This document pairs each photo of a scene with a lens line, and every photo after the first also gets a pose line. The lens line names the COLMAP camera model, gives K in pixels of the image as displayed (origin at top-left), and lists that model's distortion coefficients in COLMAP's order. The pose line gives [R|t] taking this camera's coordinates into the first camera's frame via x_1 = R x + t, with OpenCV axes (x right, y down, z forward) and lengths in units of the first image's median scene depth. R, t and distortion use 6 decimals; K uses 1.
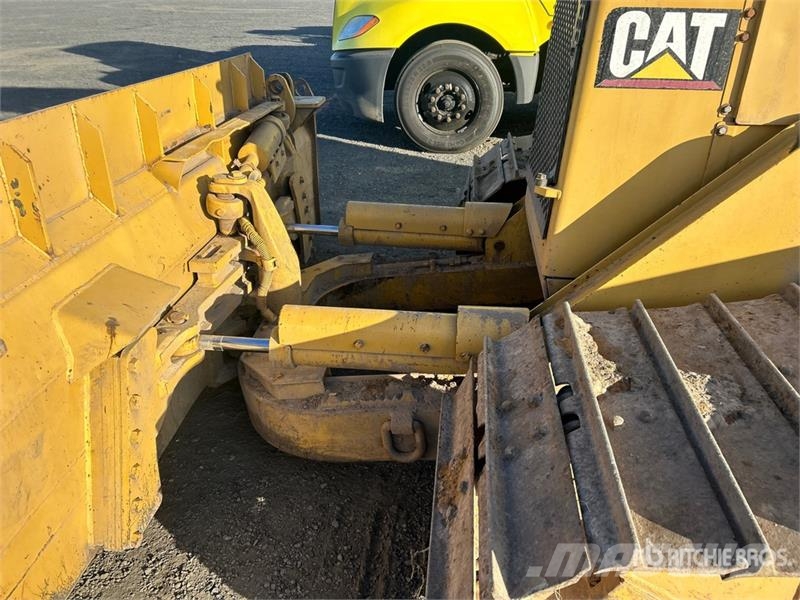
lens RADIAL K [[593.7, 0, 396.5], [0, 593.7, 307.0], [0, 0, 1]] dist [0.064326, -0.076300]
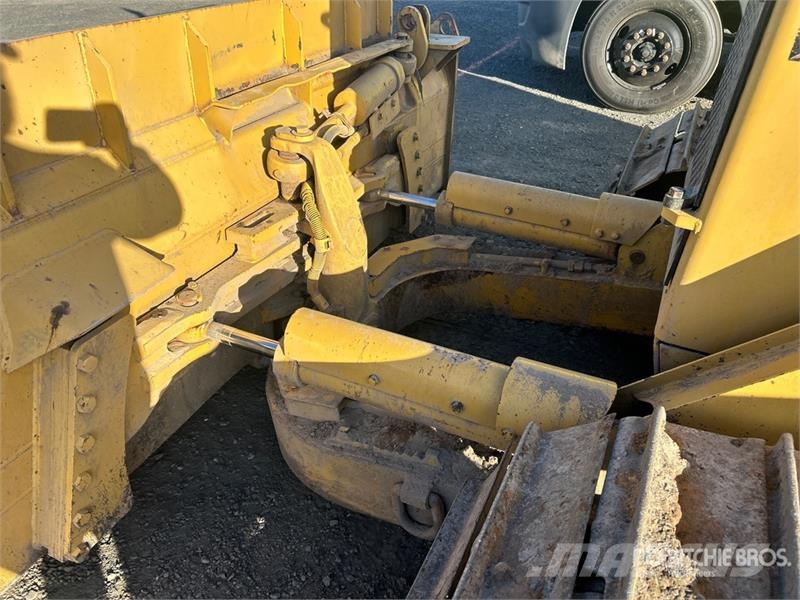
lens RADIAL K [[598.6, 0, 398.0], [0, 598.6, 299.1], [0, 0, 1]] dist [0.046356, -0.049608]
pose [[0.946898, 0.182352, -0.264825, 0.141900], [-0.160483, 0.981735, 0.102183, -0.116636], [0.278621, -0.054257, 0.958867, 0.270945]]
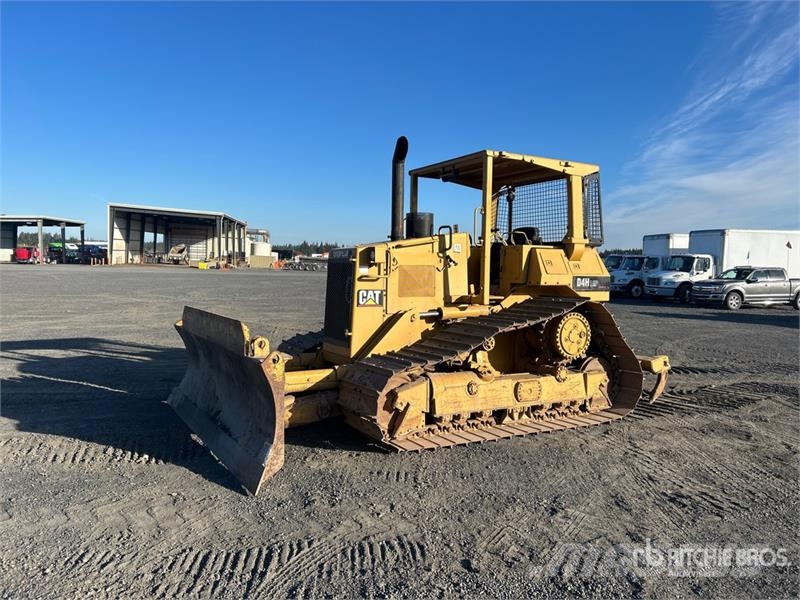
lens RADIAL K [[594.1, 0, 406.5], [0, 594.1, 298.7], [0, 0, 1]] dist [0.049410, -0.047706]
pose [[0.797384, -0.017139, 0.603229, -1.549412], [0.273737, 0.901117, -0.336239, 0.872903], [-0.537816, 0.433238, 0.723228, -1.796756]]
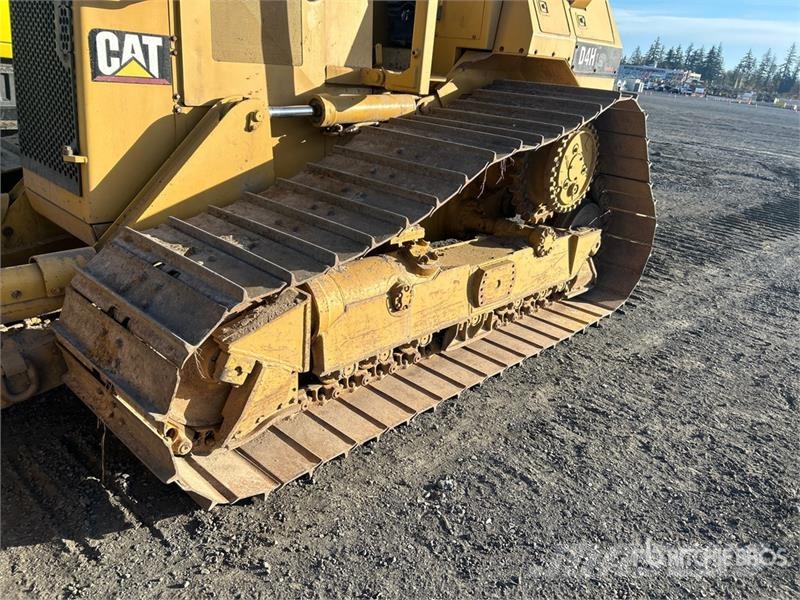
lens RADIAL K [[598.6, 0, 398.0], [0, 598.6, 299.1], [0, 0, 1]] dist [0.046356, -0.049608]
pose [[0.596492, -0.255920, 0.760725, -0.397400], [0.298993, 0.950435, 0.085298, 0.192021], [-0.744849, 0.176572, 0.643445, -0.331212]]
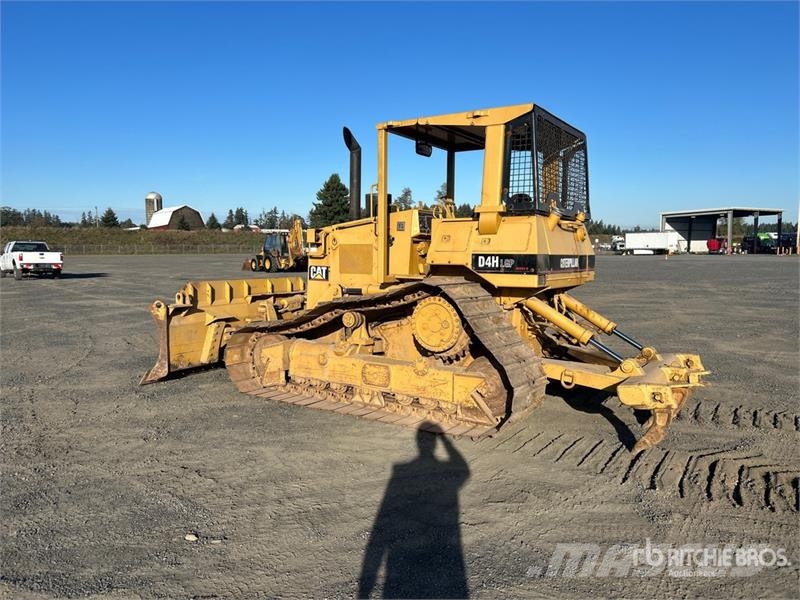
lens RADIAL K [[594.1, 0, 406.5], [0, 594.1, 298.7], [0, 0, 1]] dist [0.049410, -0.047706]
pose [[0.900728, 0.040035, -0.432535, 2.662611], [-0.212877, 0.908658, -0.359199, 1.140591], [0.378646, 0.415618, 0.826976, -2.248261]]
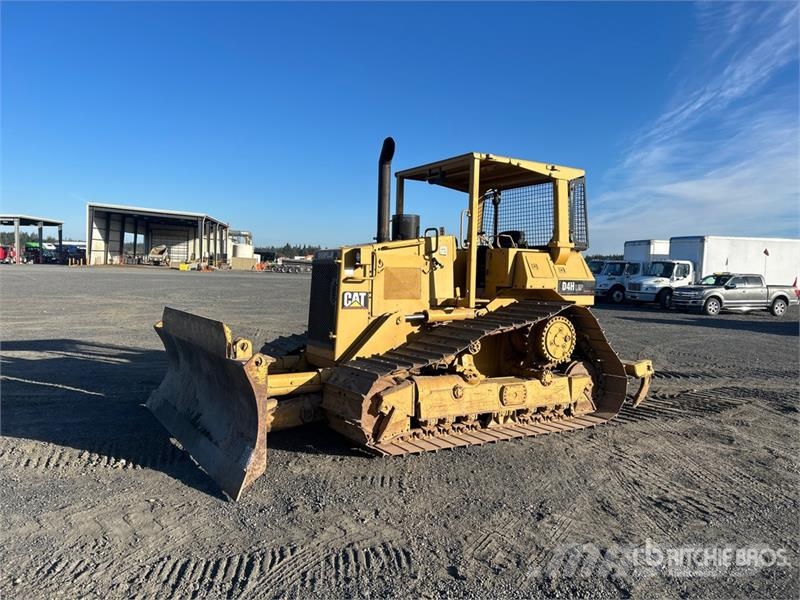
lens RADIAL K [[594.1, 0, 406.5], [0, 594.1, 298.7], [0, 0, 1]] dist [0.049410, -0.047706]
pose [[0.779968, -0.007566, 0.625774, -1.539171], [0.276508, 0.901198, -0.333745, 0.862721], [-0.561421, 0.433341, 0.704998, -1.761079]]
